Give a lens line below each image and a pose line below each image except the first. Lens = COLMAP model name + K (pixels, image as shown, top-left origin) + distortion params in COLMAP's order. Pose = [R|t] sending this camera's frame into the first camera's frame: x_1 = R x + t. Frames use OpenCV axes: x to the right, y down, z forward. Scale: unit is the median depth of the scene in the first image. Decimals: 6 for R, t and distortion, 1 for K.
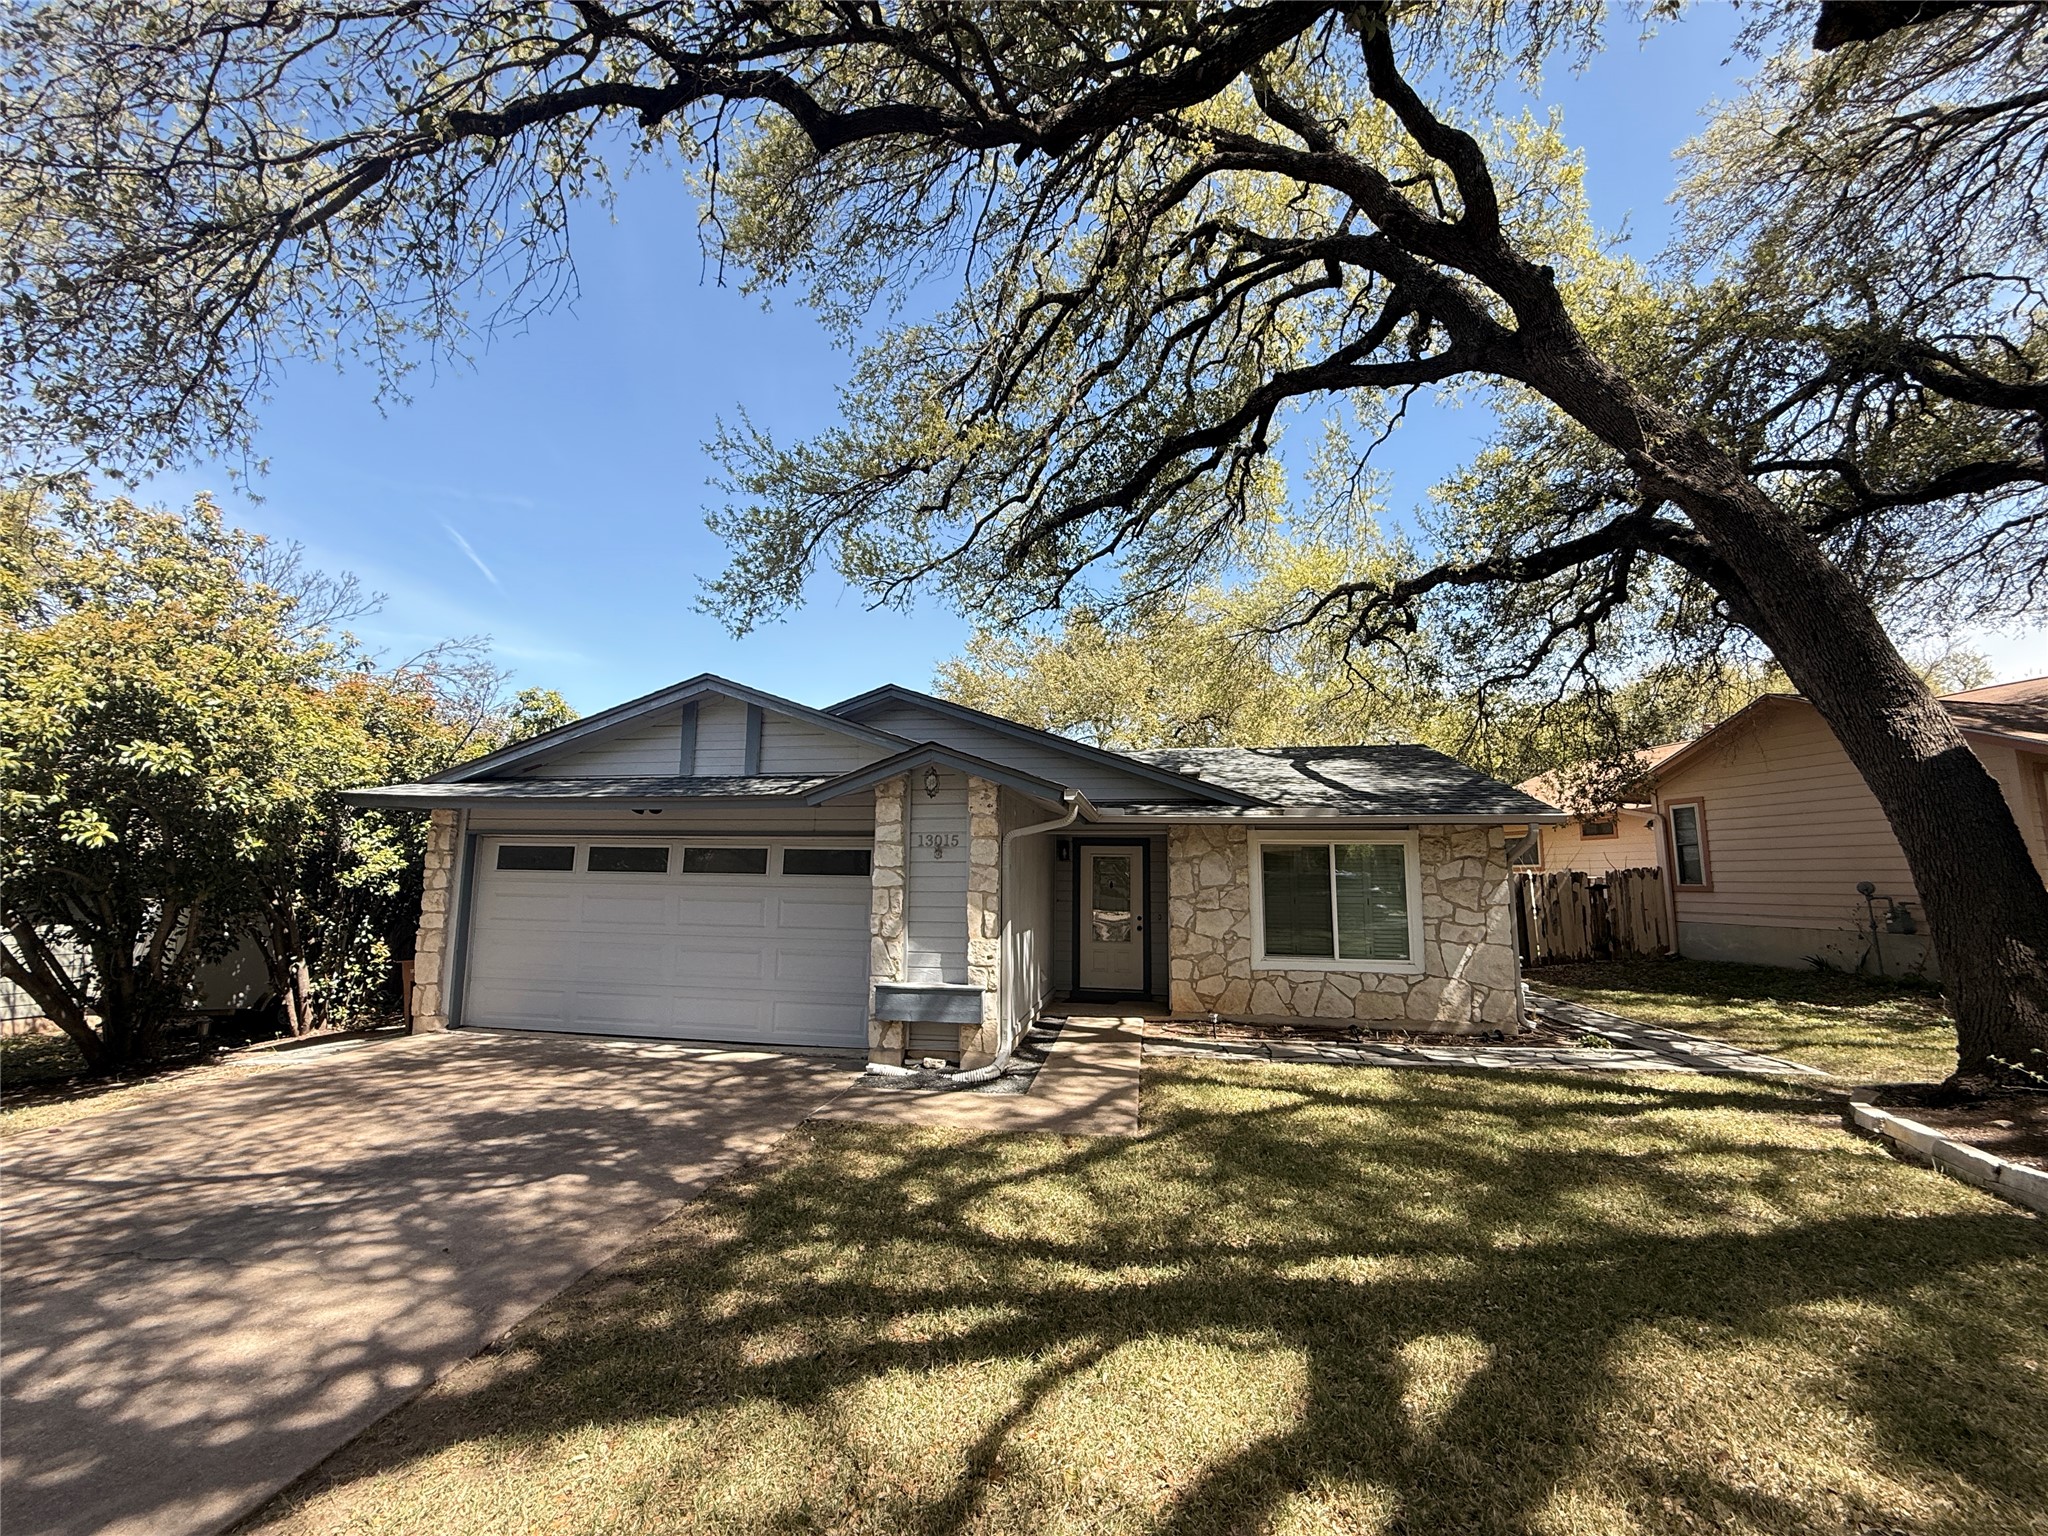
lens RADIAL K [[824.5, 0, 1024.0], [0, 824.5, 768.0], [0, 0, 1]] dist [-0.001606, -0.000462]
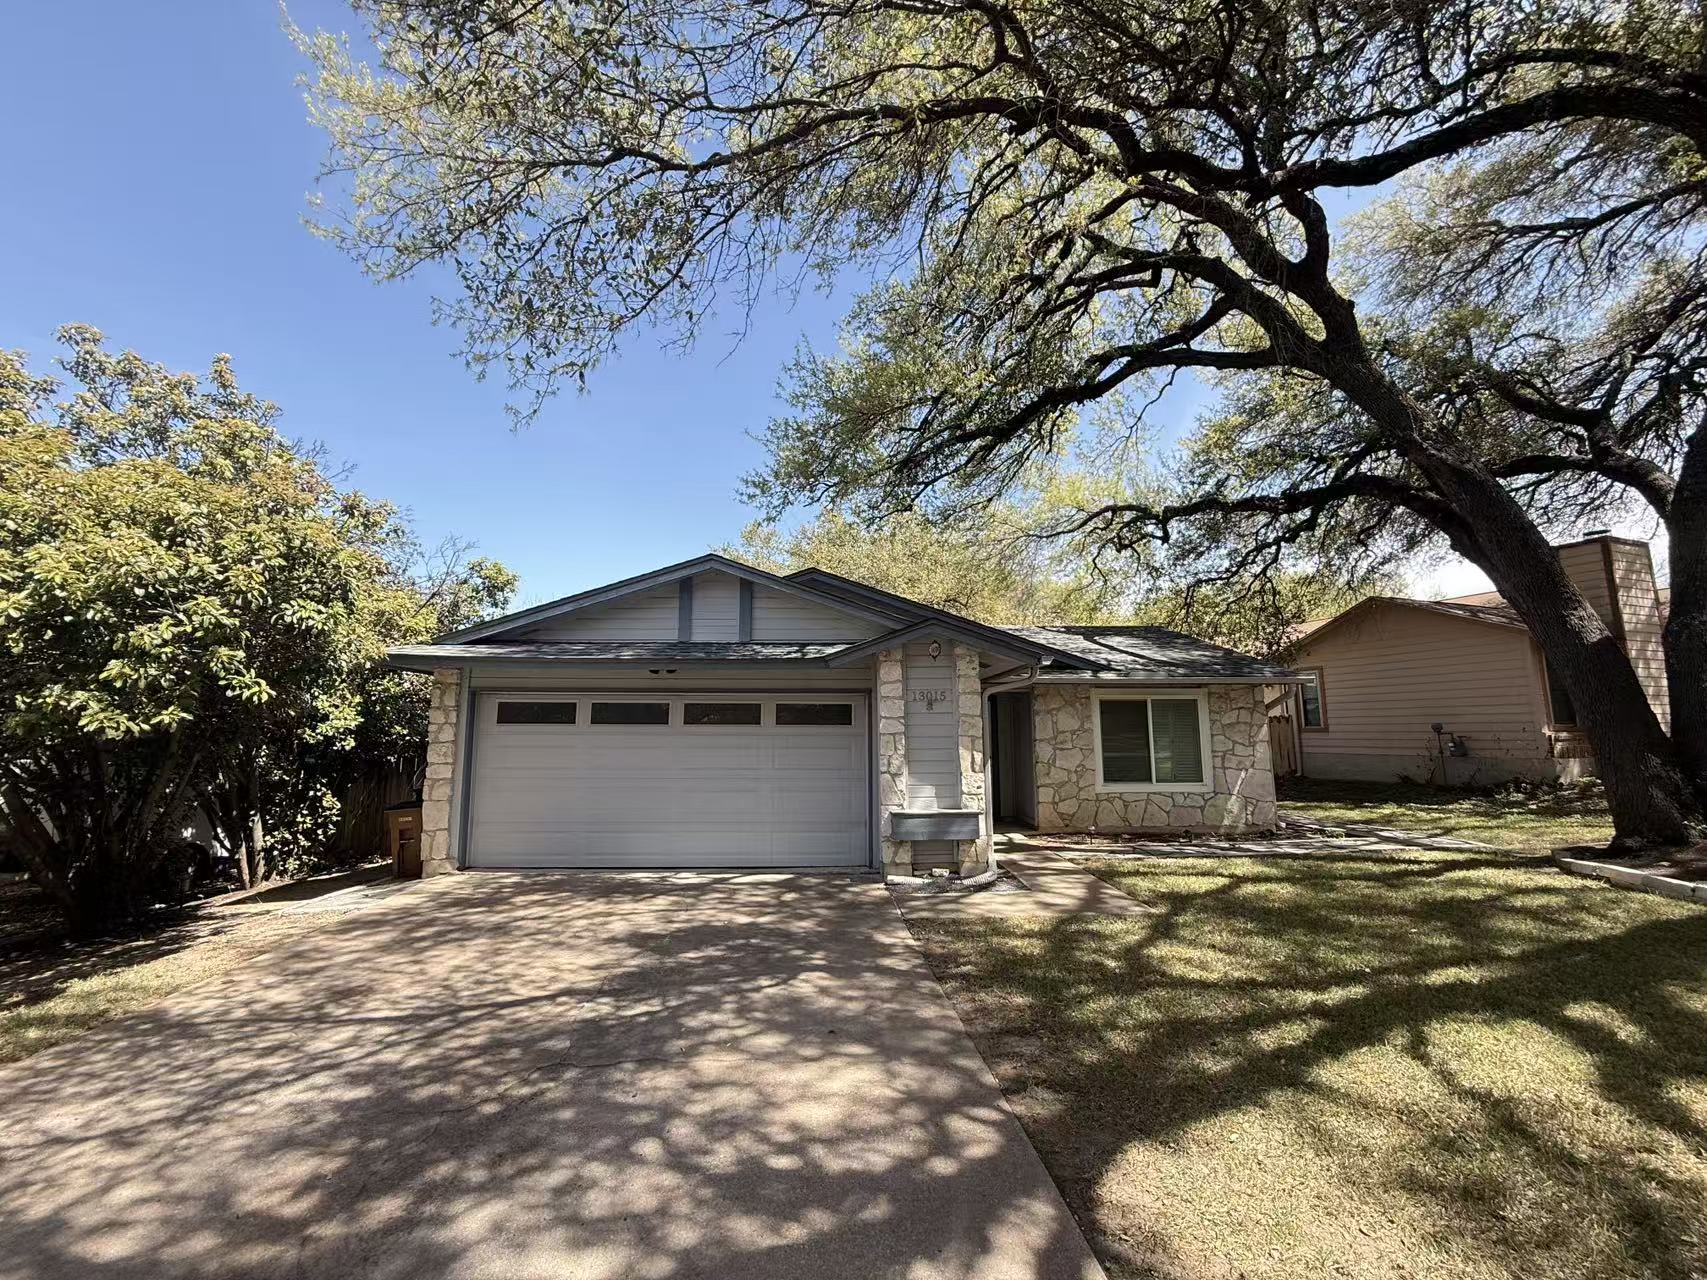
lens RADIAL K [[685.4, 0, 858.7], [0, 685.4, 639.8], [0, 0, 1]] dist [-0.001140, -0.000202]
pose [[0.976136, 0.015850, 0.216579, -0.379293], [-0.016177, 0.999869, -0.000263, 0.003990], [-0.216555, -0.003247, 0.976265, 0.004492]]
